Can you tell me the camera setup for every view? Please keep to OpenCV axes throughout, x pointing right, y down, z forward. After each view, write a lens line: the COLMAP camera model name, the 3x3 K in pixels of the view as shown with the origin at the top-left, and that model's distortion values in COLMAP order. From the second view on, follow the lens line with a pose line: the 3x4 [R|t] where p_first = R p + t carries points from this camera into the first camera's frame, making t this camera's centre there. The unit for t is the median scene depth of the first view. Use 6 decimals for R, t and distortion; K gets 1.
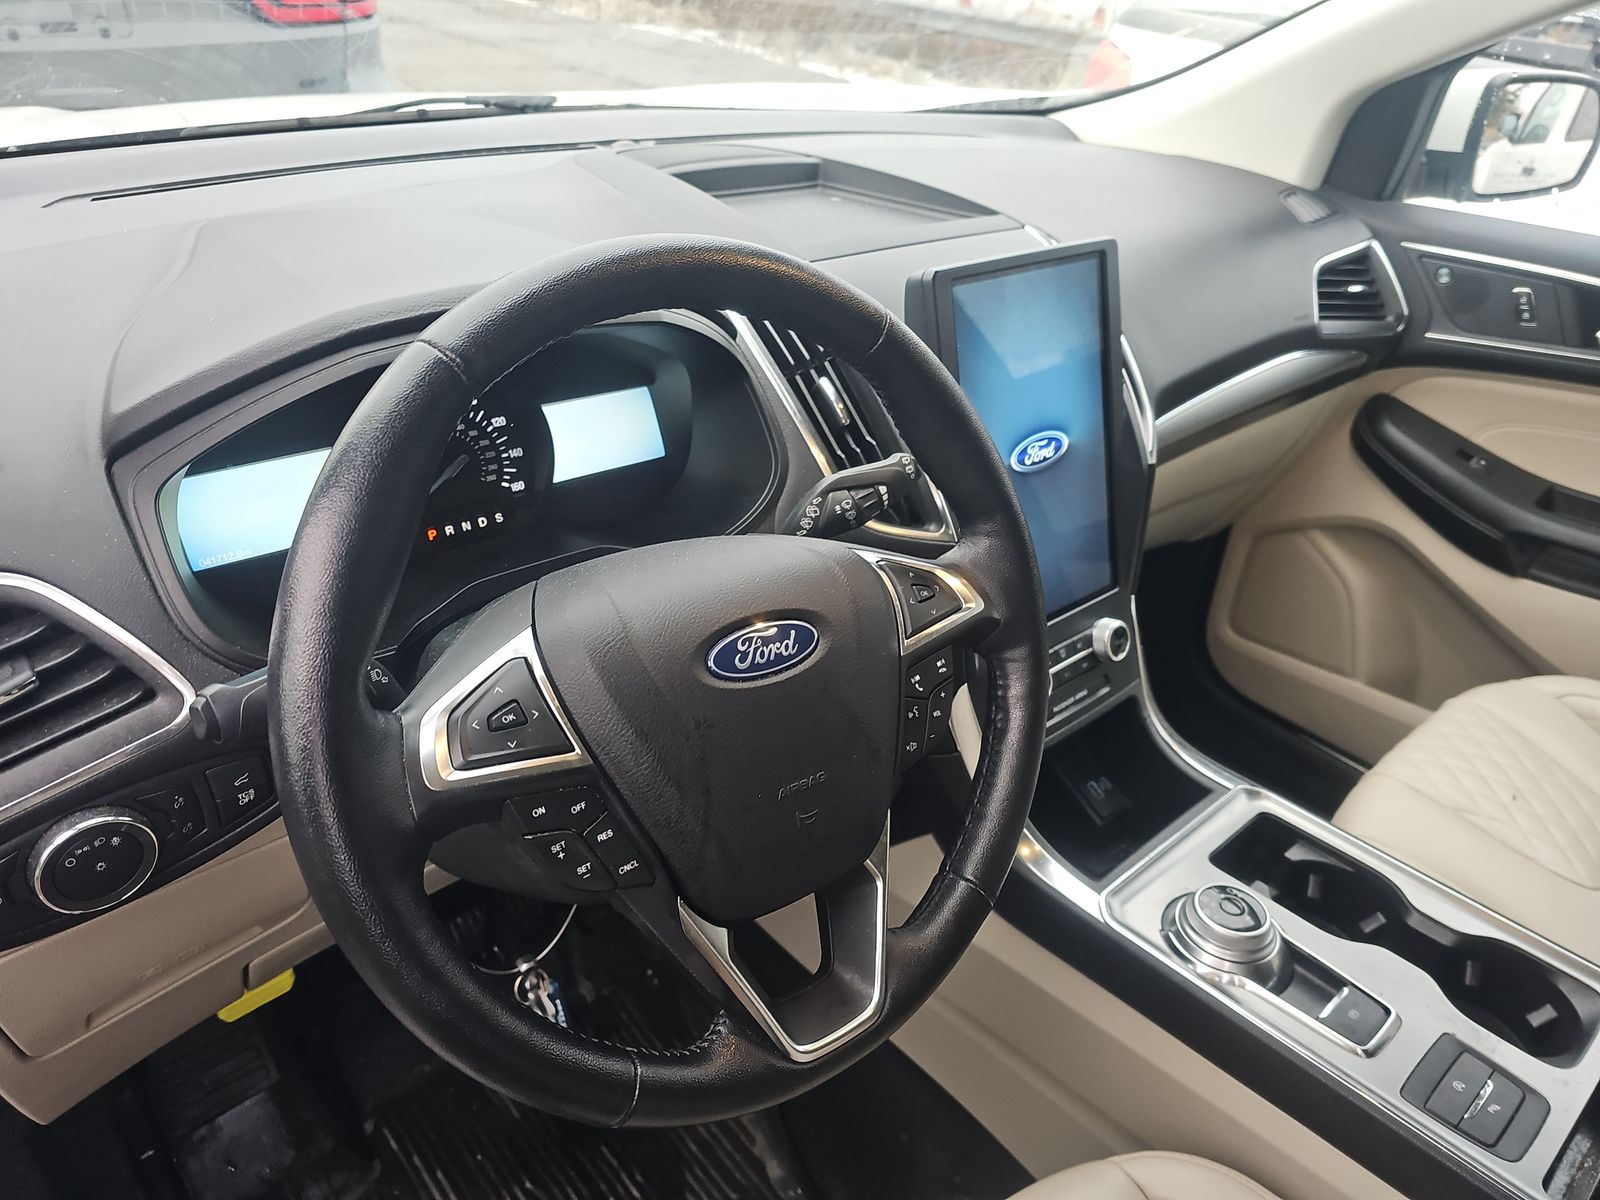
lens RADIAL K [[1066.3, 0, 806.5], [0, 1066.3, 586.9], [0, 0, 1]] dist [0.039461, -0.034304]
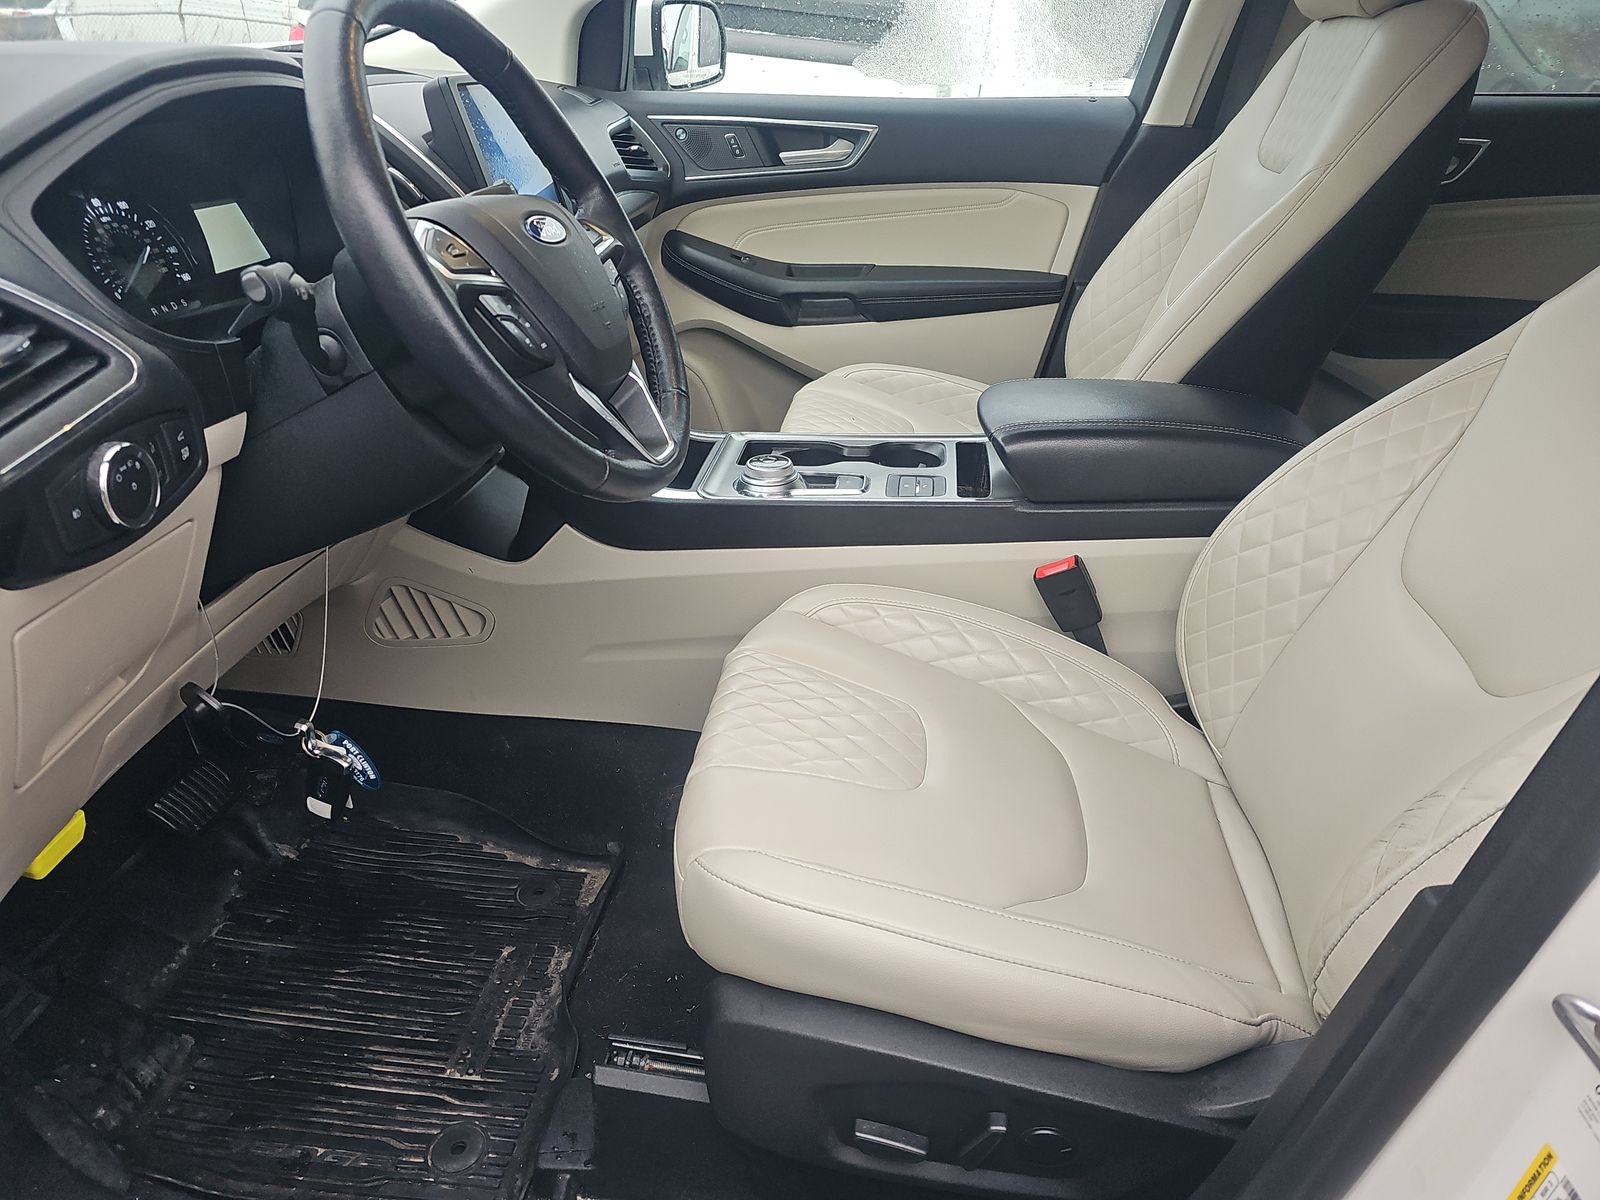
lens RADIAL K [[1066.3, 0, 802.0], [0, 1066.3, 613.5], [0, 0, 1]] dist [0.039461, -0.034304]
pose [[0.744942, -0.350873, 0.567406, -0.553263], [0.356529, 0.928259, 0.105934, 0.358516], [-0.563869, 0.123382, 0.816595, -0.306986]]
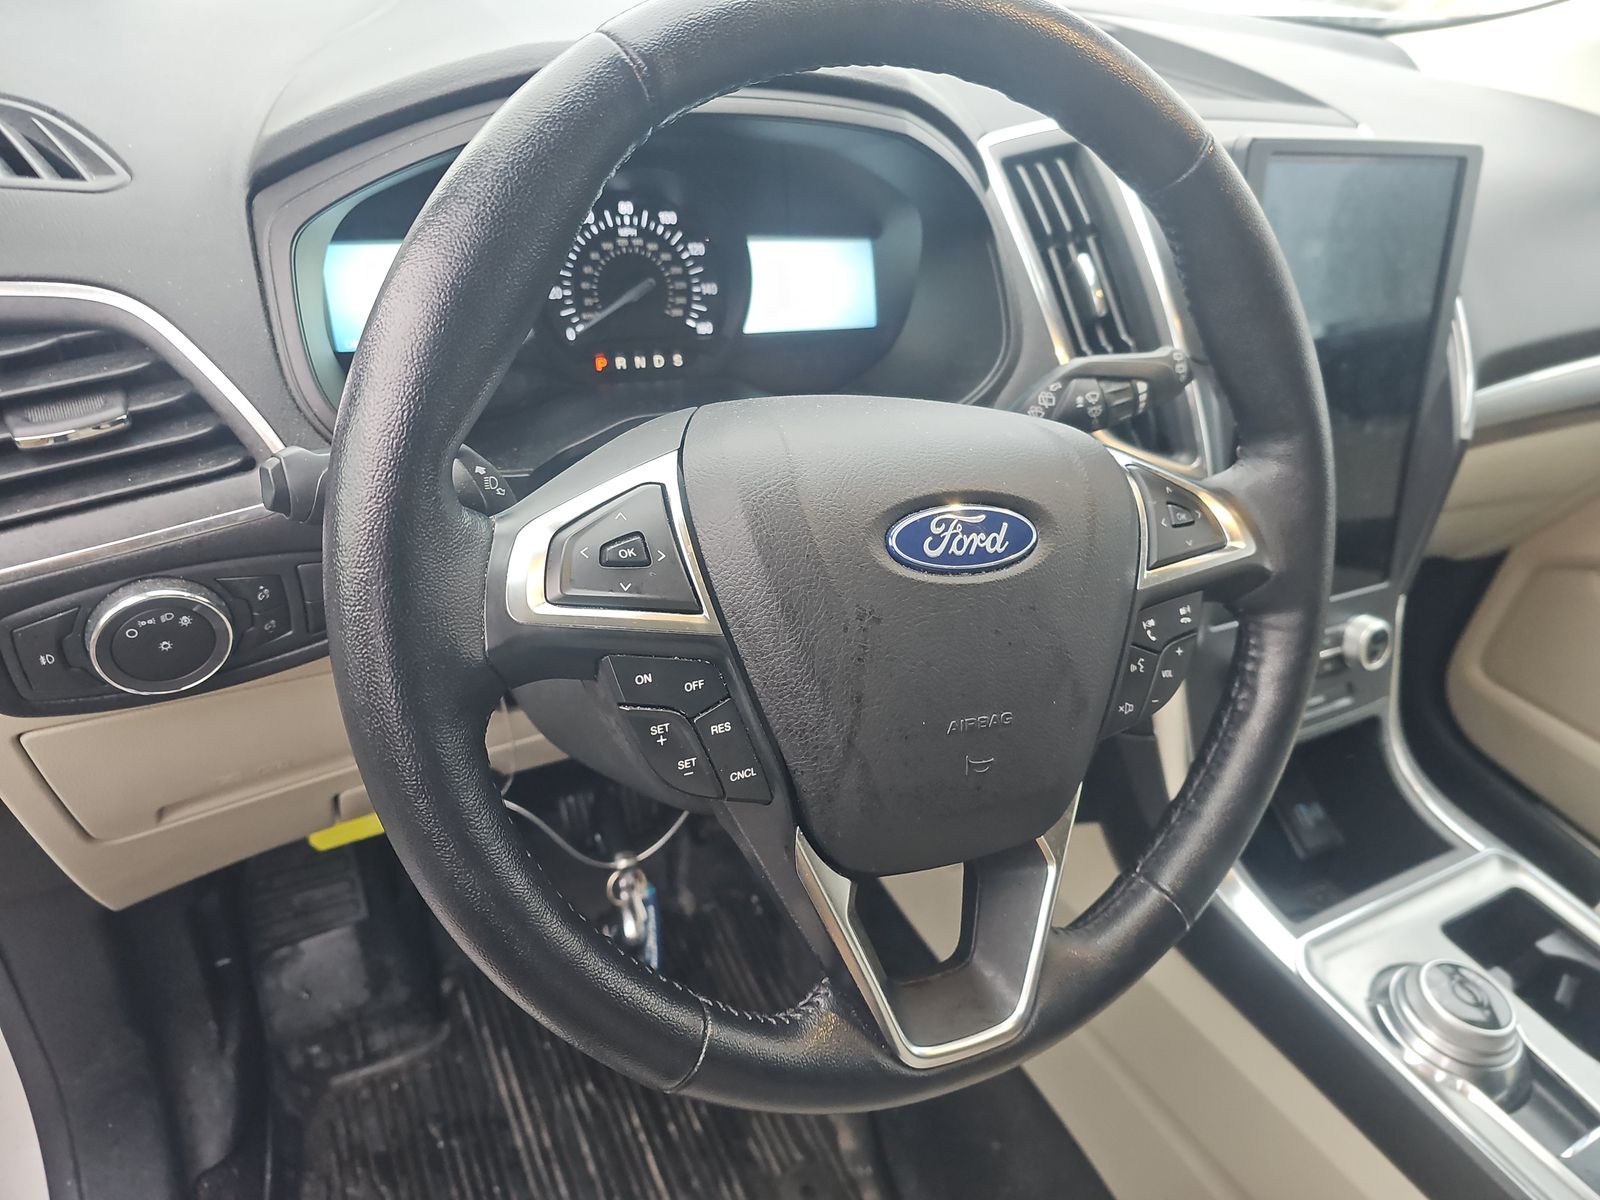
lens RADIAL K [[1066.3, 0, 807.9], [0, 1066.3, 587.1], [0, 0, 1]] dist [0.039461, -0.034304]
pose [[0.970389, 0.188229, -0.151380, -0.017047], [-0.180984, 0.981629, 0.060416, 0.043069], [0.159971, -0.031230, 0.986628, 0.146740]]
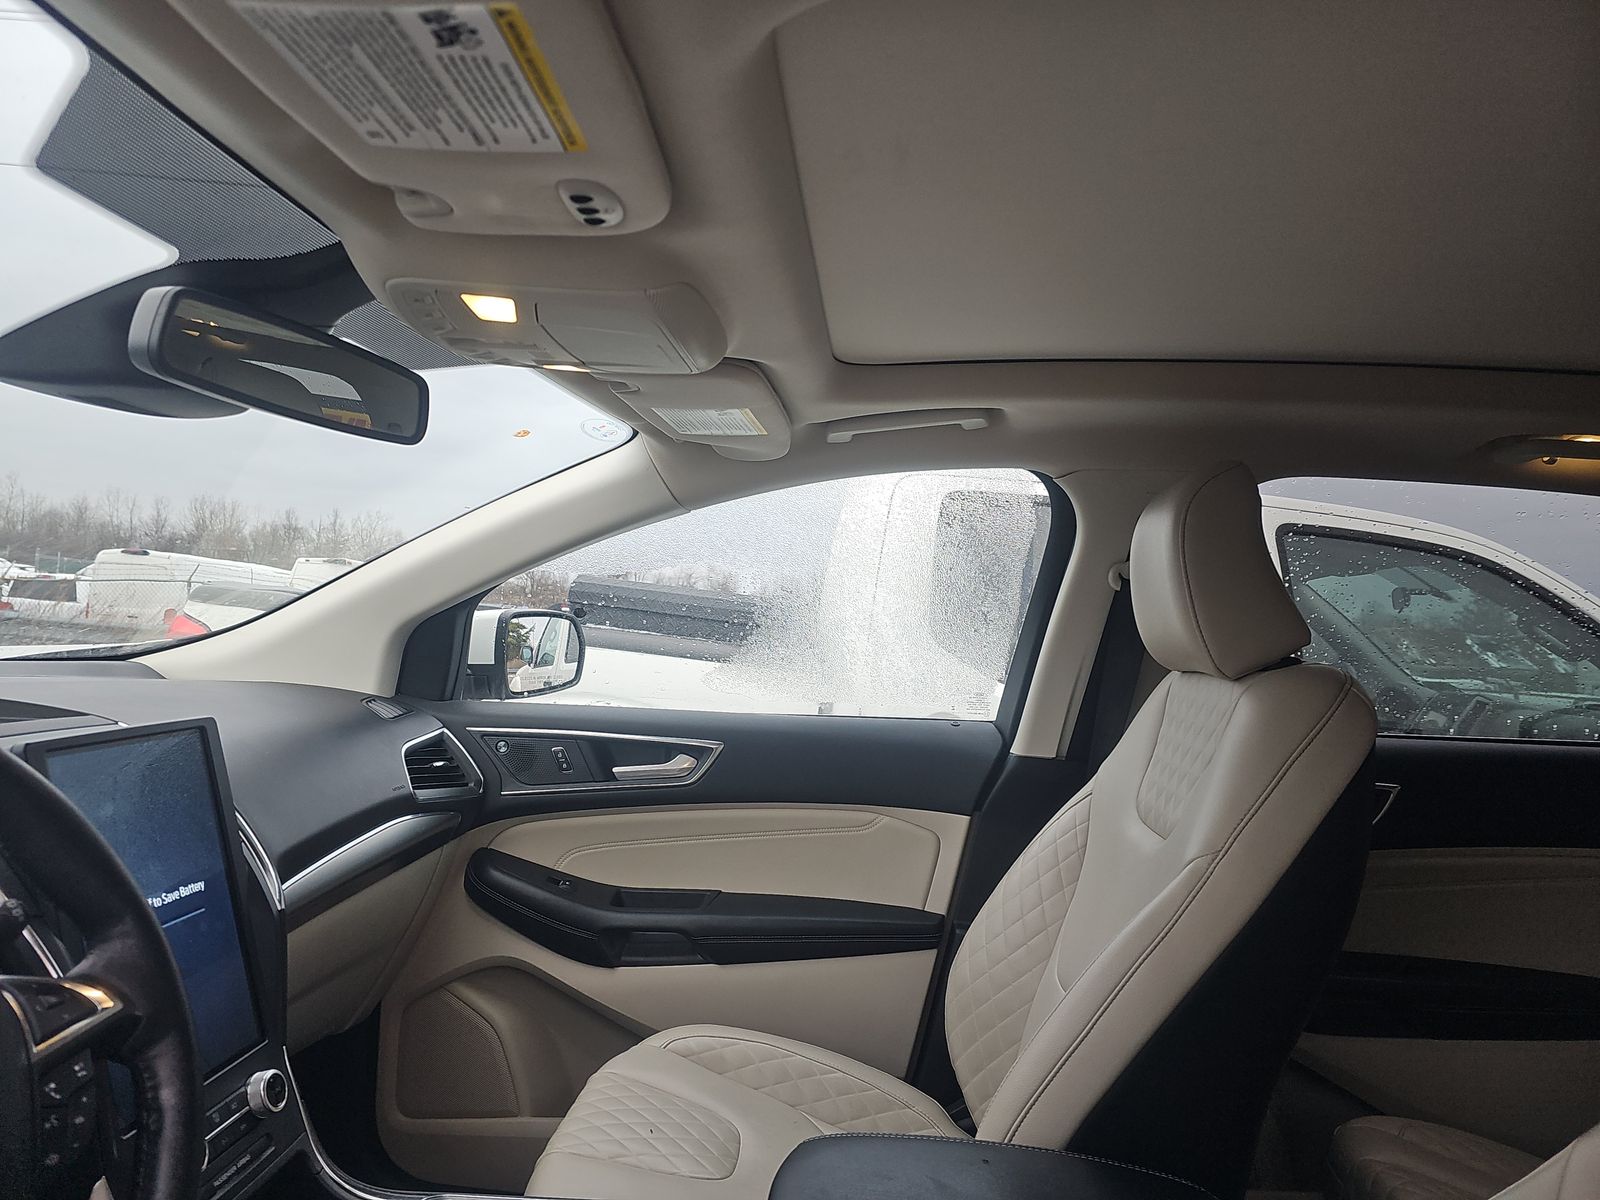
lens RADIAL K [[1066.3, 0, 785.9], [0, 1066.3, 573.7], [0, 0, 1]] dist [0.039461, -0.034304]
pose [[0.727816, 0.003603, 0.685763, -0.060787], [0.341437, 0.865326, -0.366921, 0.196921], [-0.594731, 0.501196, 0.628568, -0.176914]]
